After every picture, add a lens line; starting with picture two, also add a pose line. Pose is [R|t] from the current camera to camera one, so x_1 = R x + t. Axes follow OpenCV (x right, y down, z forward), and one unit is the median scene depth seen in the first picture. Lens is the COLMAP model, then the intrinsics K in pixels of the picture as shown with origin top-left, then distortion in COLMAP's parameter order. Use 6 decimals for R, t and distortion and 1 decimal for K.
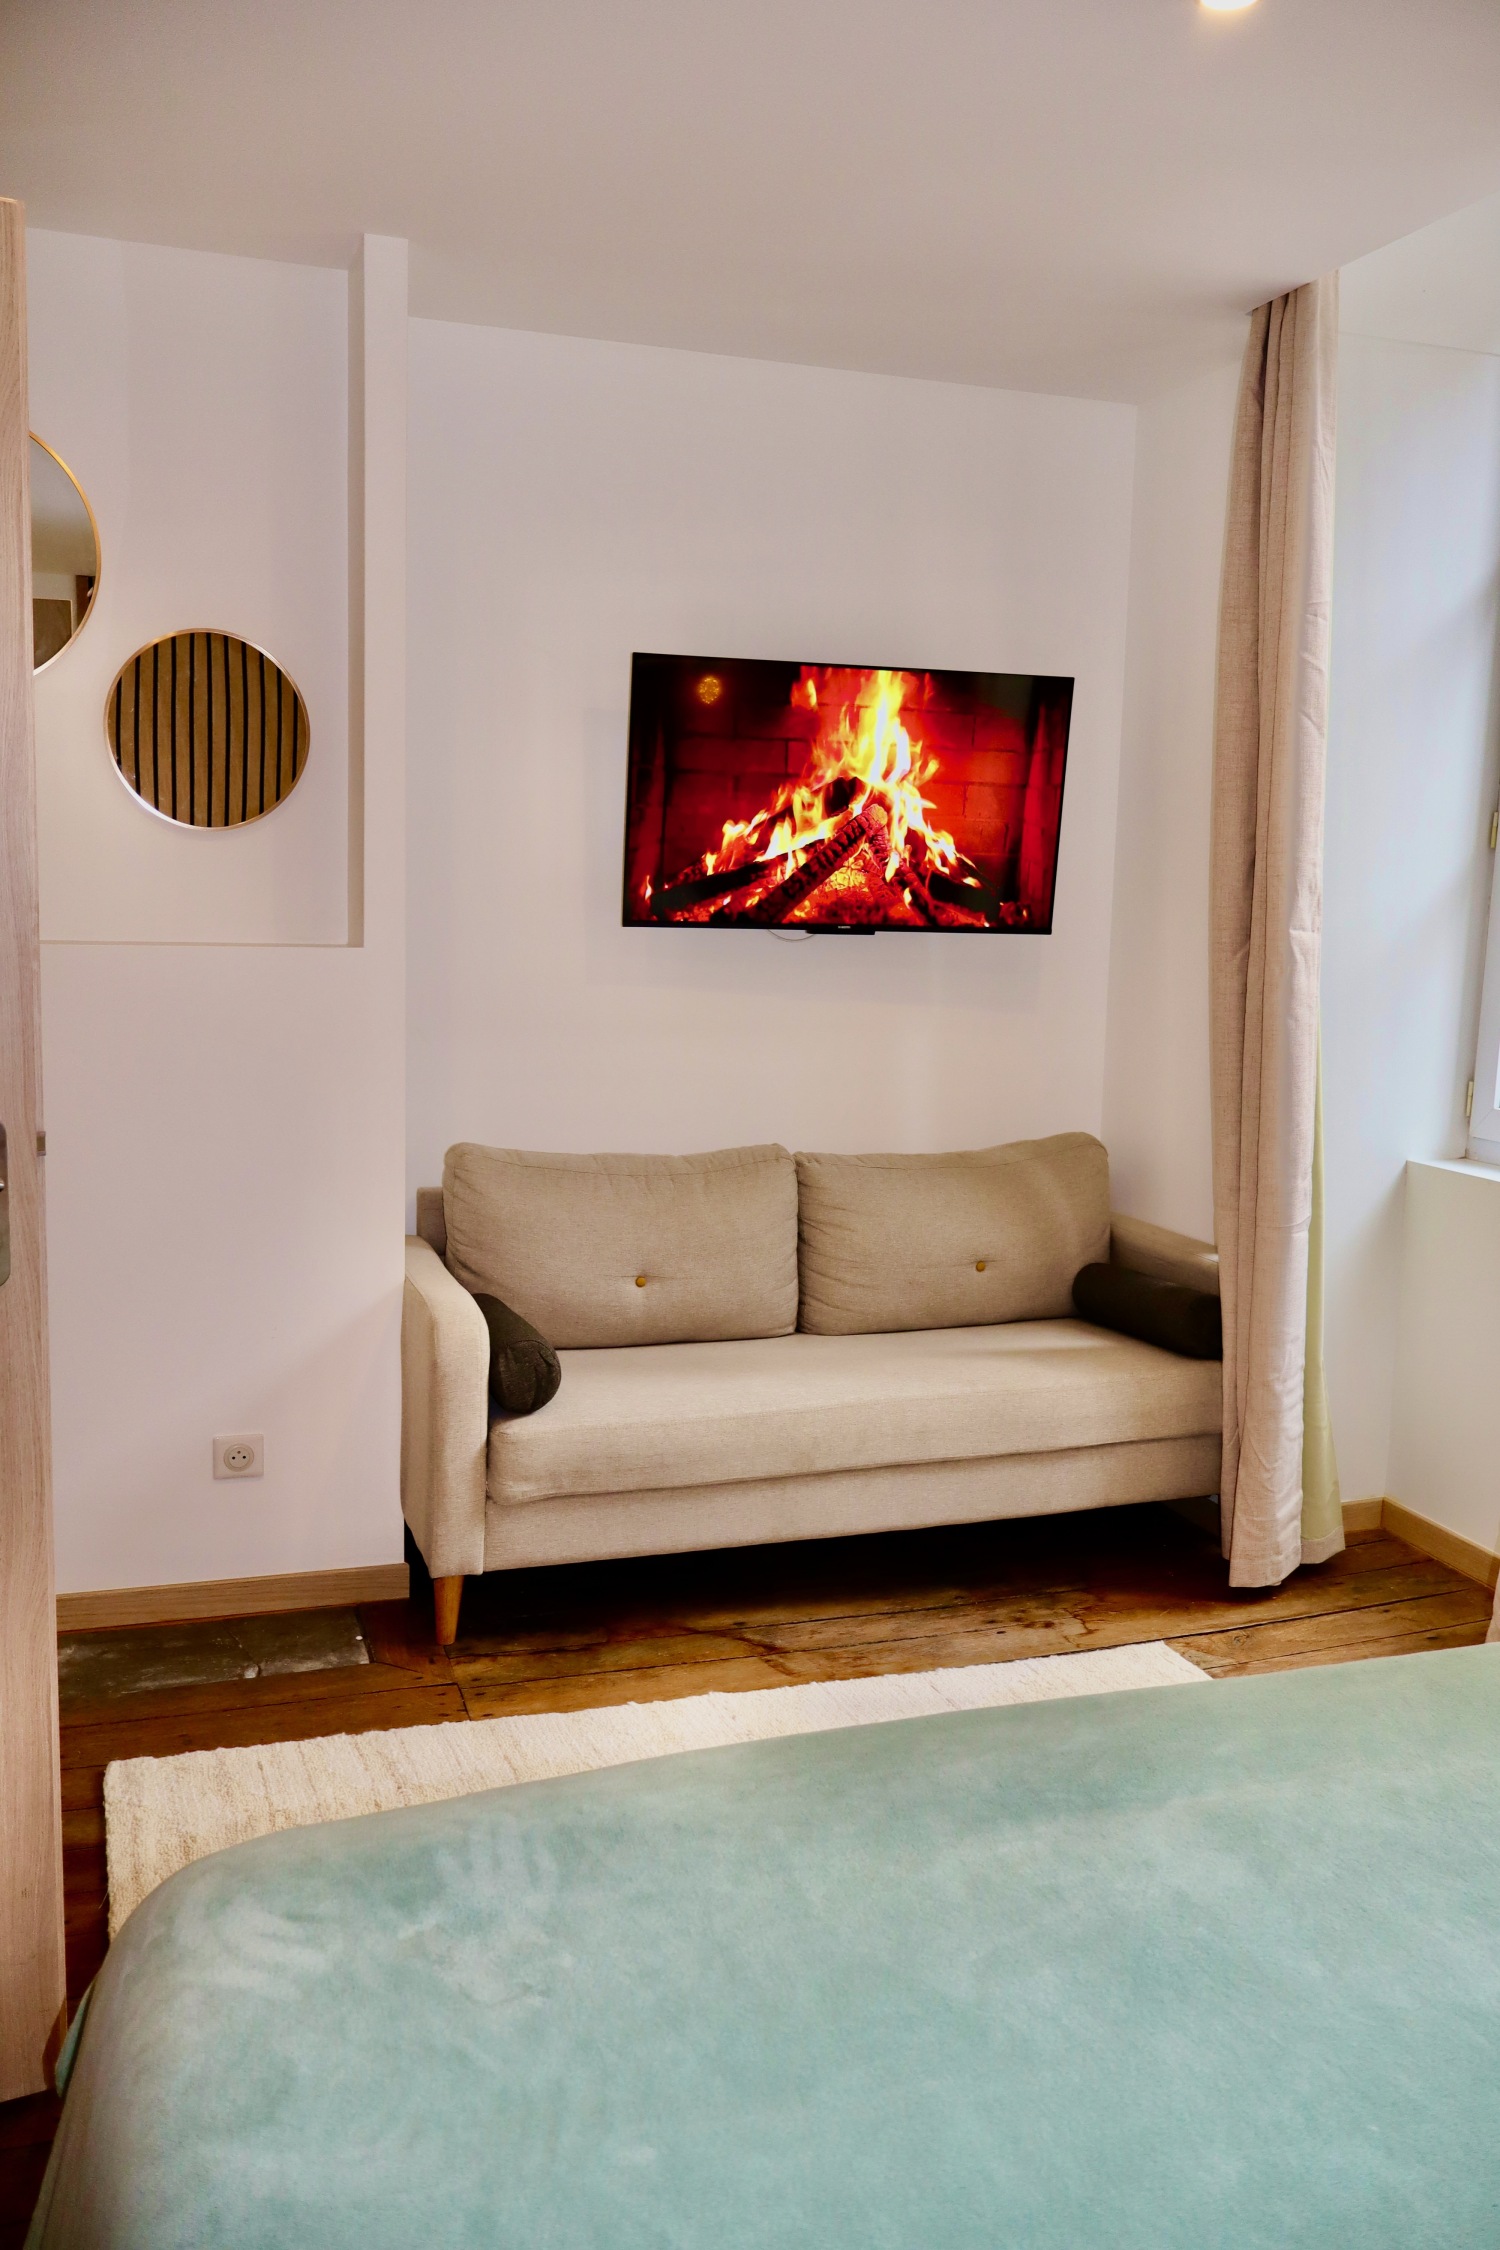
lens RADIAL K [[1878.8, 0, 750.0], [0, 1878.8, 1125.0], [0, 0, 1]] dist [-0.003510, 0.008541]
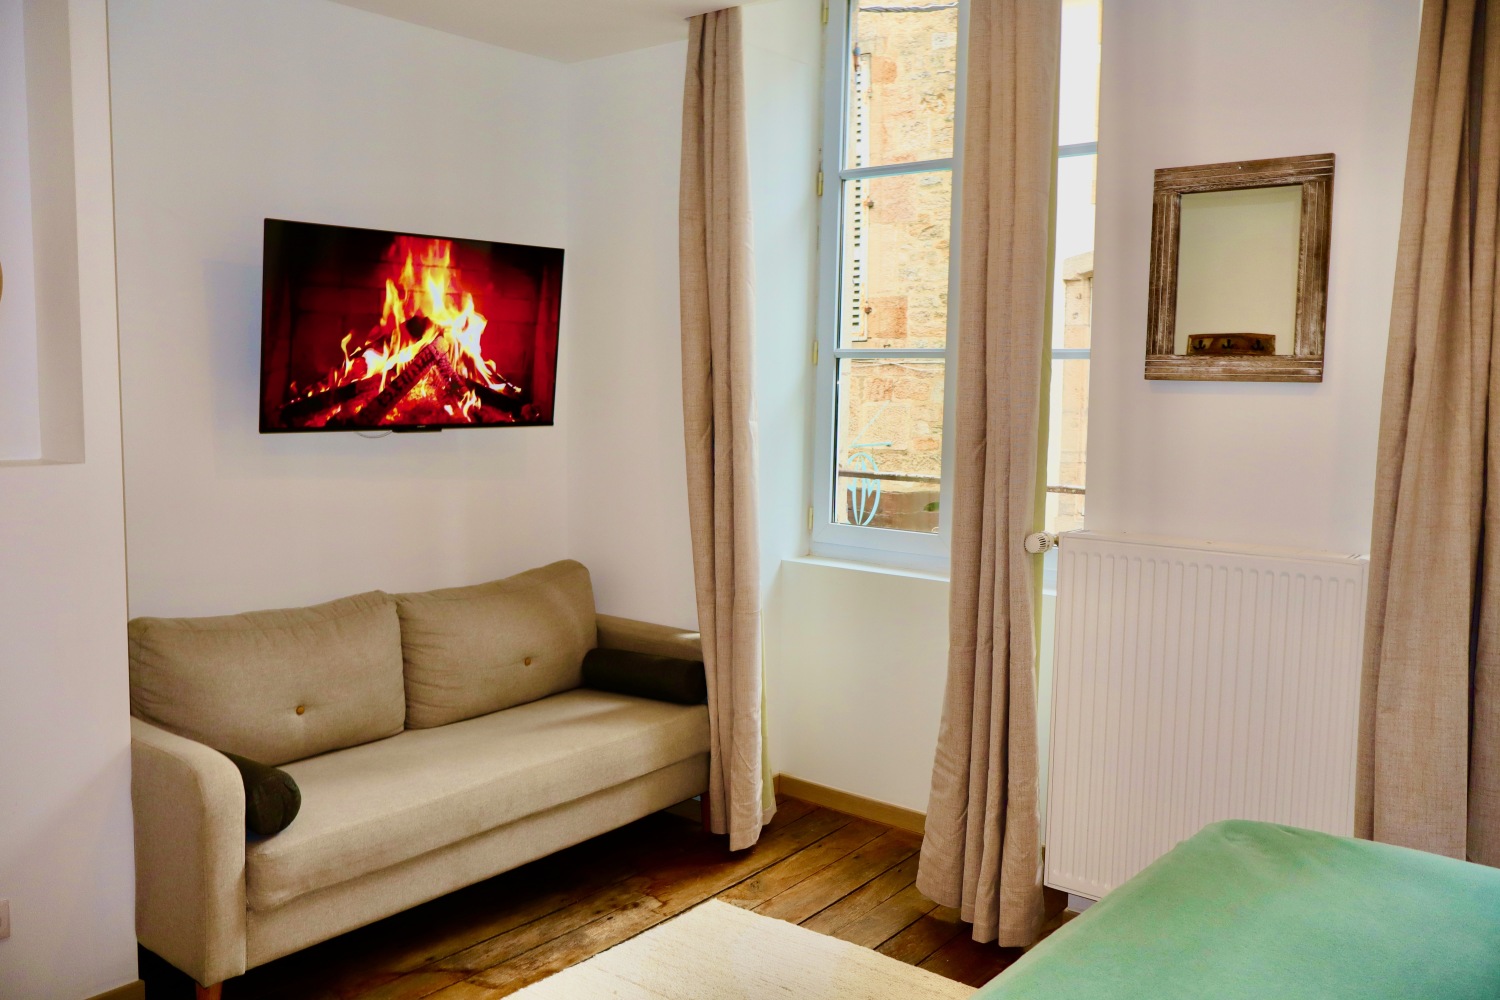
lens RADIAL K [[1252.6, 0, 750.0], [0, 1252.6, 500.0], [0, 0, 1]] dist [-0.003510, 0.008541]
pose [[0.853626, -0.067208, 0.516532, -0.227480], [0.078412, 0.996921, 0.000129, -0.035410], [-0.514950, 0.040392, 0.856268, 0.109507]]
